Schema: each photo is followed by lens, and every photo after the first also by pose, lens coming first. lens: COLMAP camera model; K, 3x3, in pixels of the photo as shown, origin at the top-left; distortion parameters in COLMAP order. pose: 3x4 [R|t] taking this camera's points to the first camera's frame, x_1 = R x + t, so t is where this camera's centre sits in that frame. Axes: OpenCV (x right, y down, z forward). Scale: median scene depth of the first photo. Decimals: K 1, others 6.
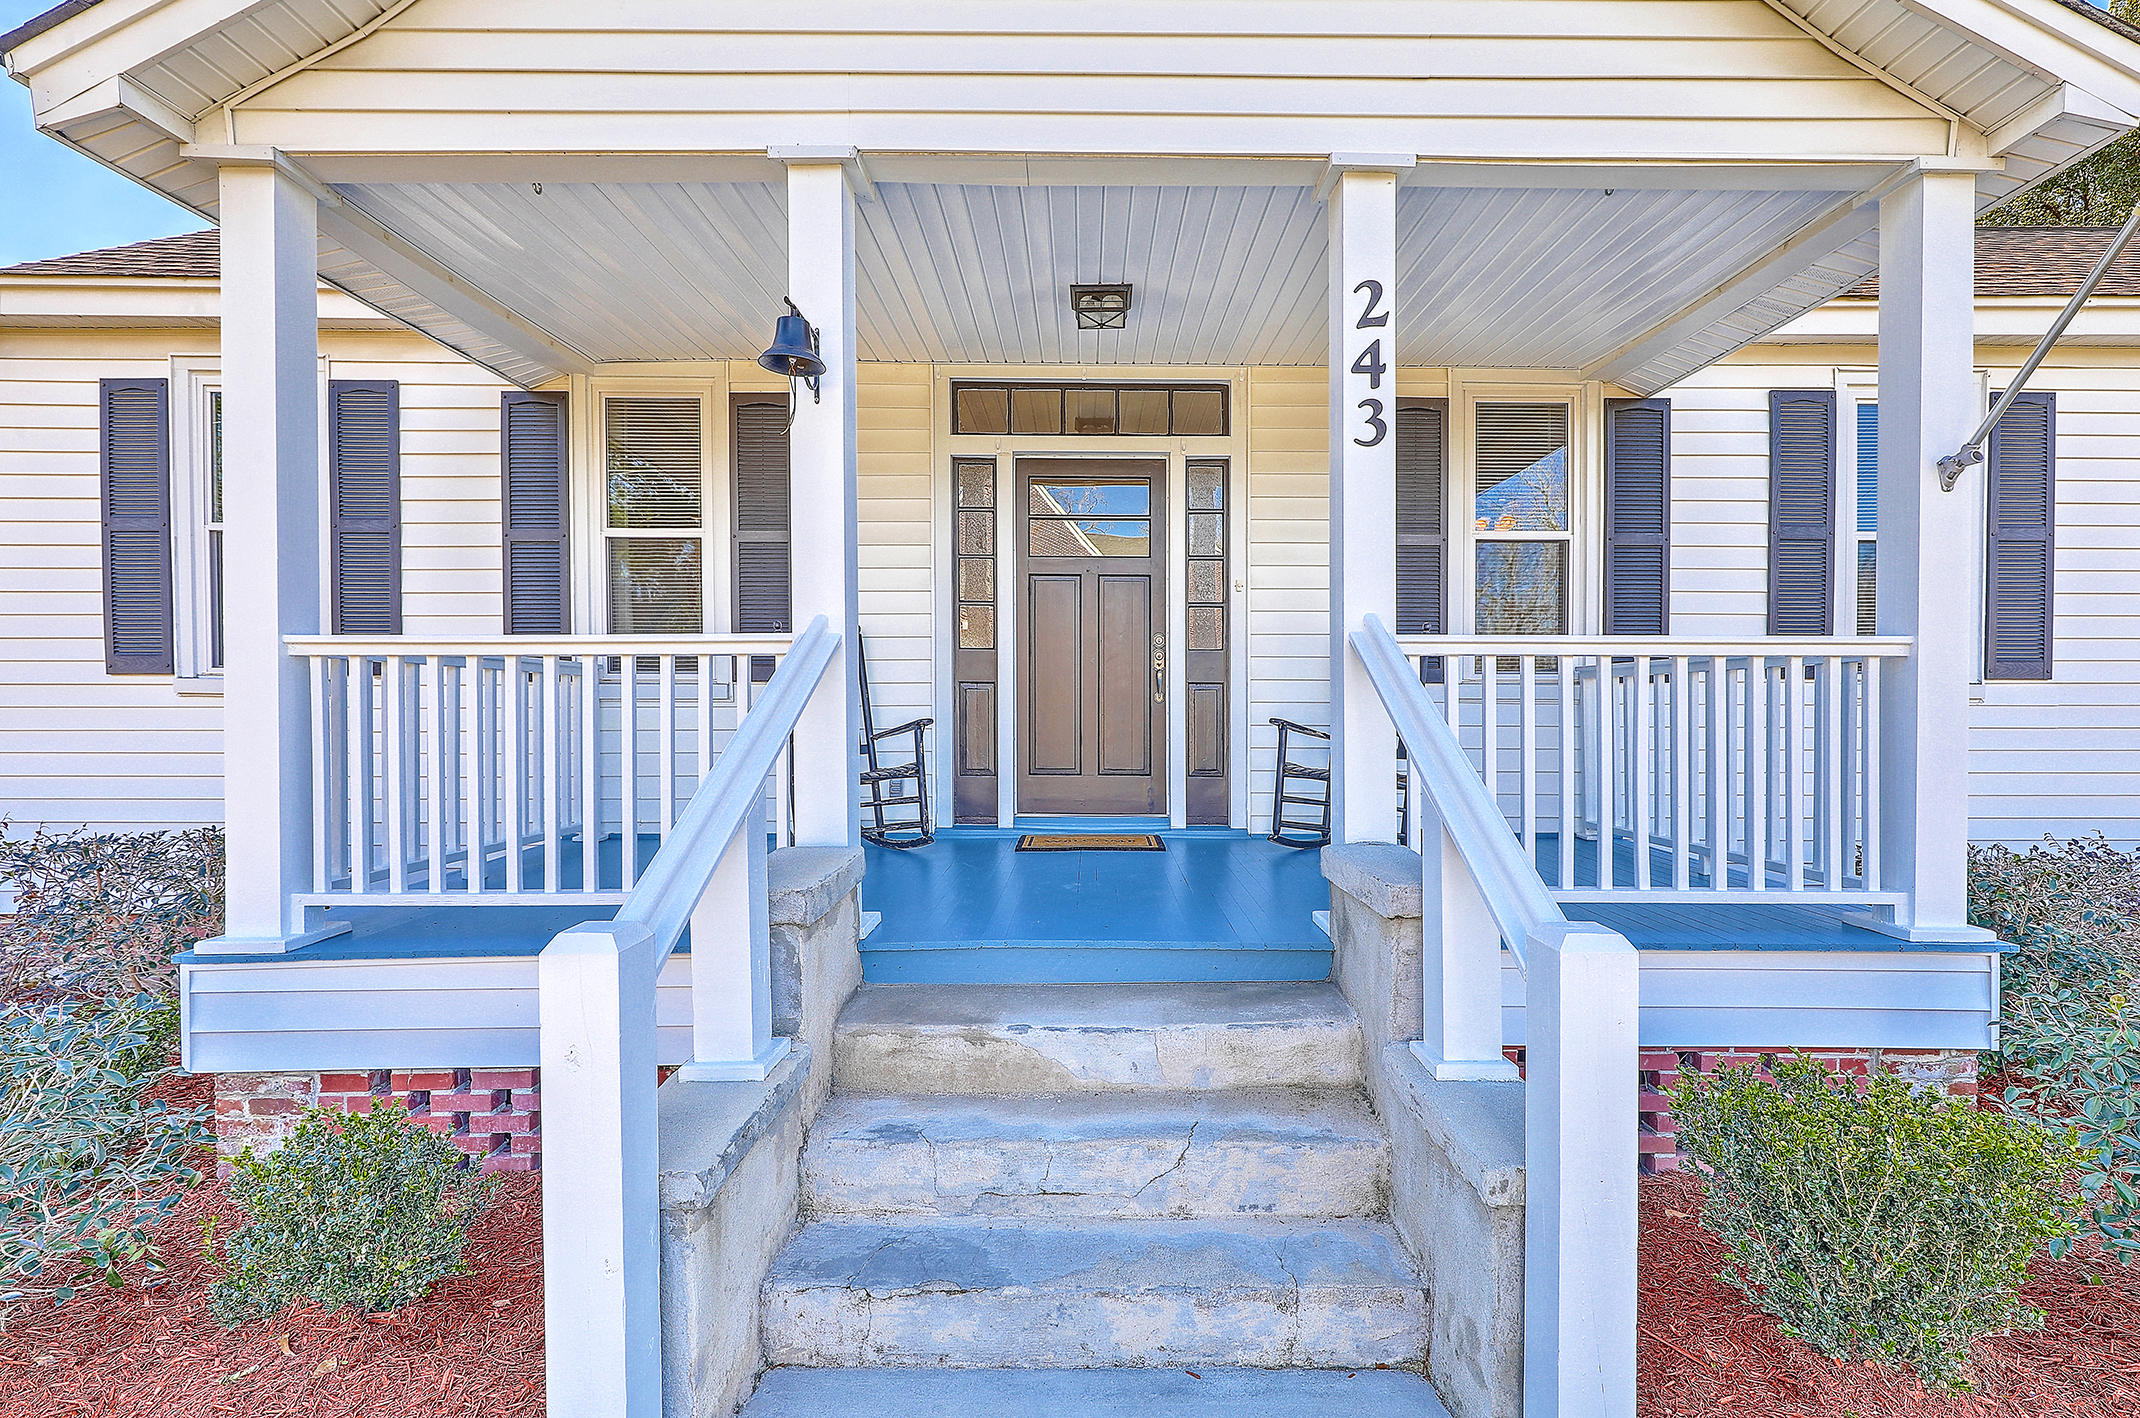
lens RADIAL K [[1020.4, 0, 1074.3], [0, 1020.4, 718.6], [0, 0, 1]] dist [0.002172, -0.000322]
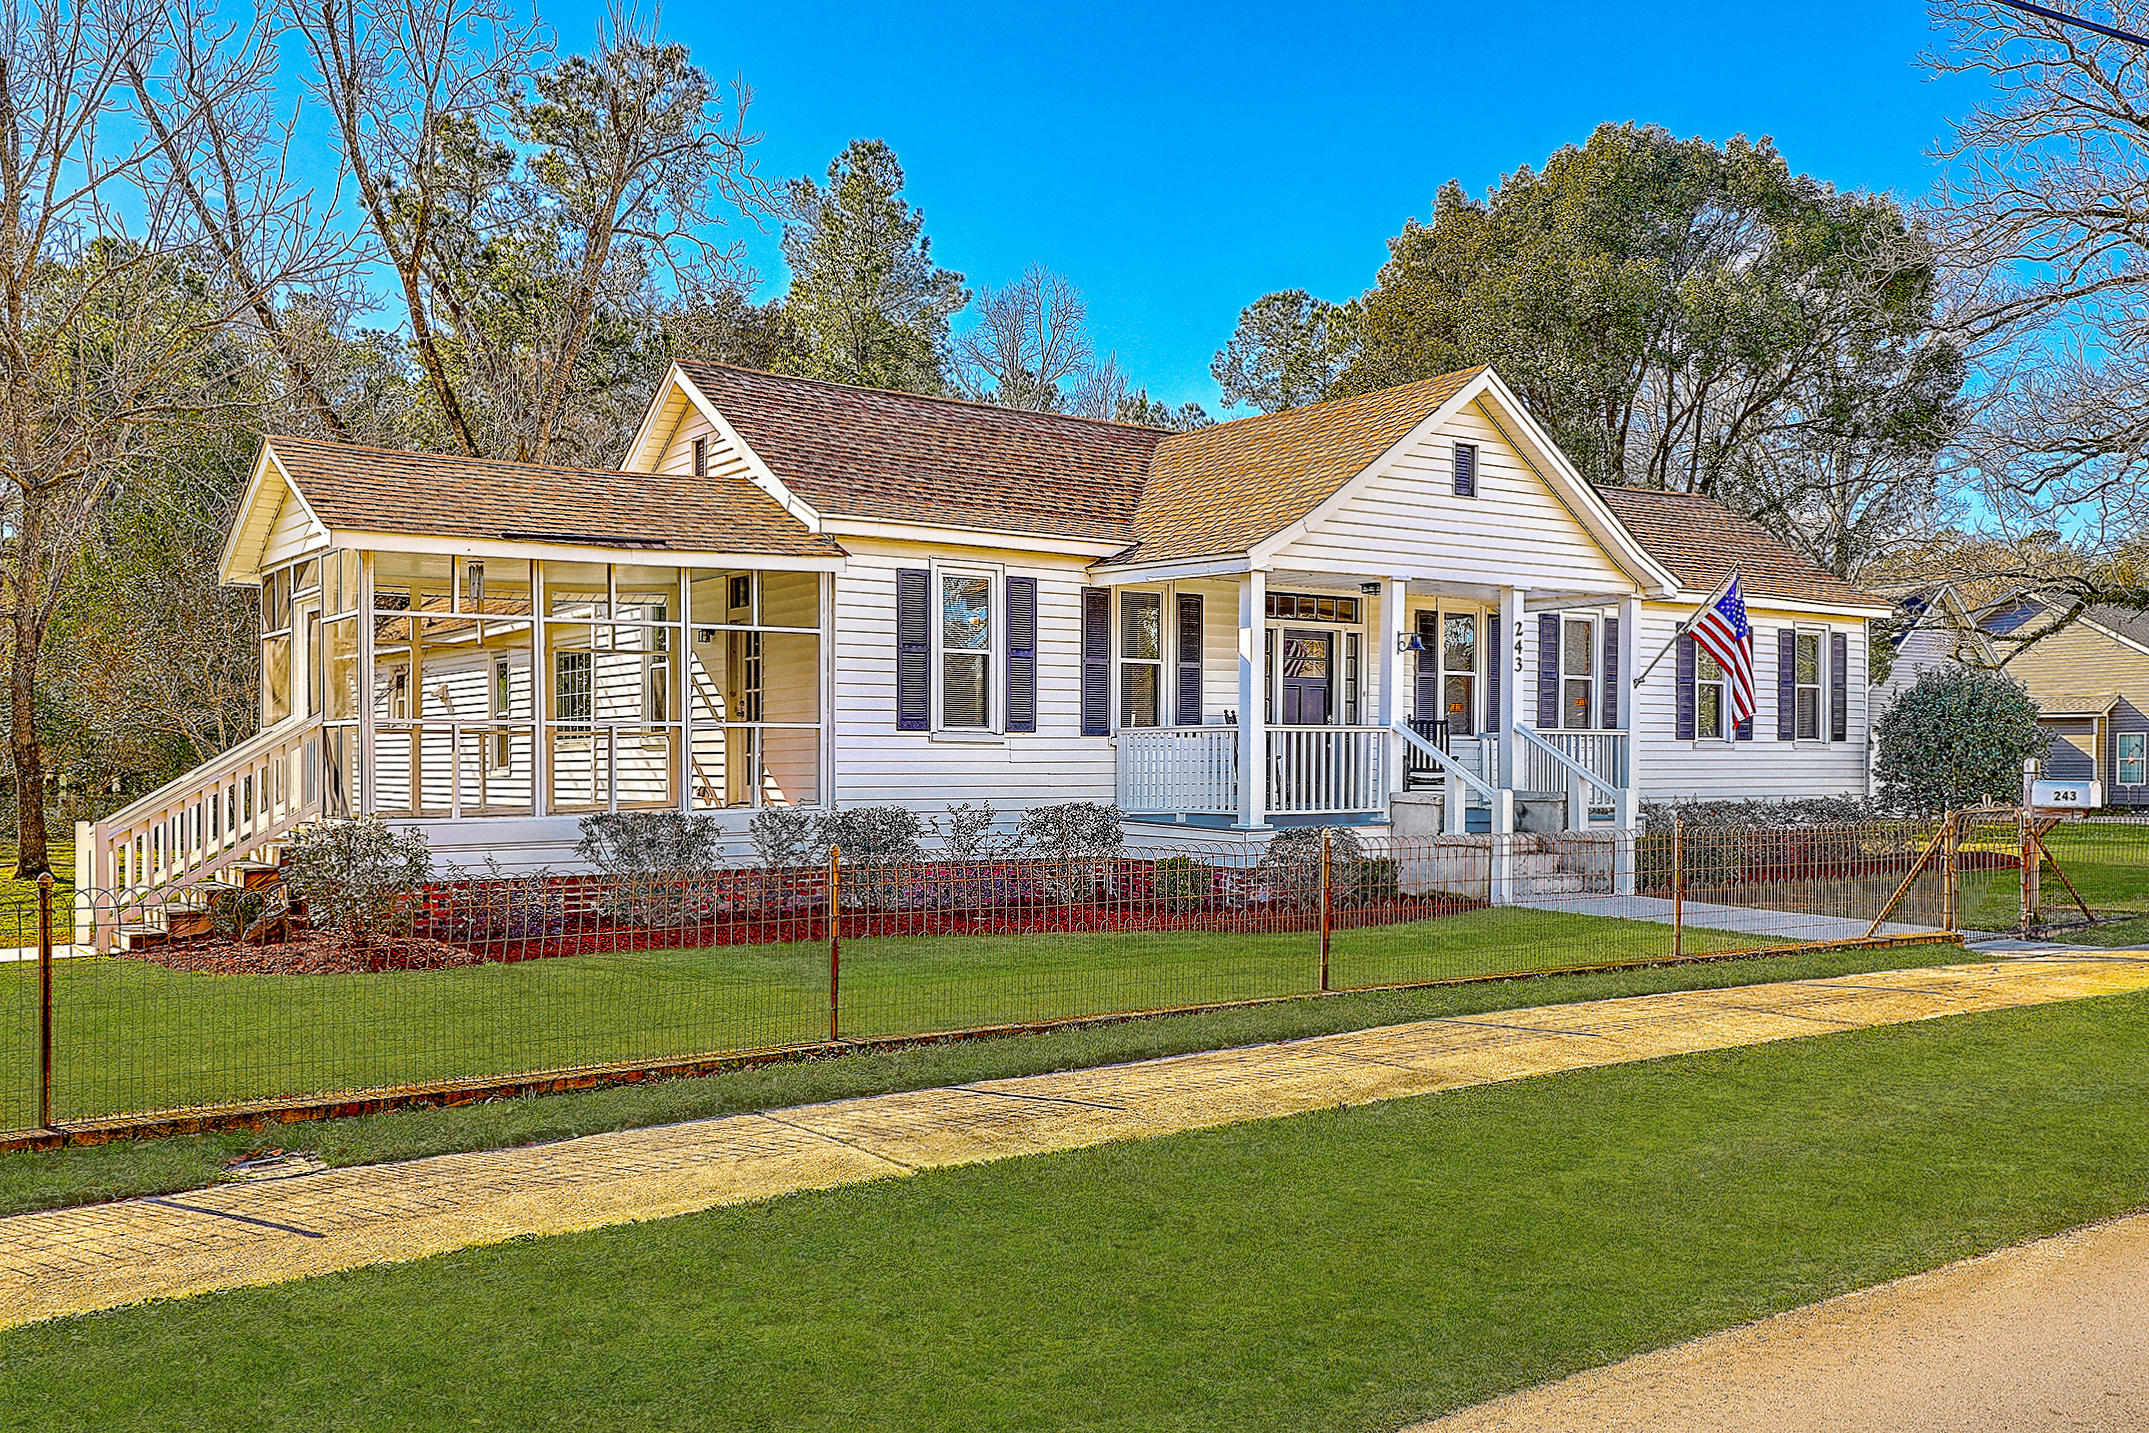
lens RADIAL K [[1779.1, 0, 1064.8], [0, 1779.1, 774.8], [0, 0, 1]] dist [0.017185, -0.003004]
pose [[0.839618, -0.004032, 0.543163, -2.401233], [0.004023, 0.999991, 0.001204, 0.031295], [-0.543163, 0.001174, 0.839626, -1.791645]]
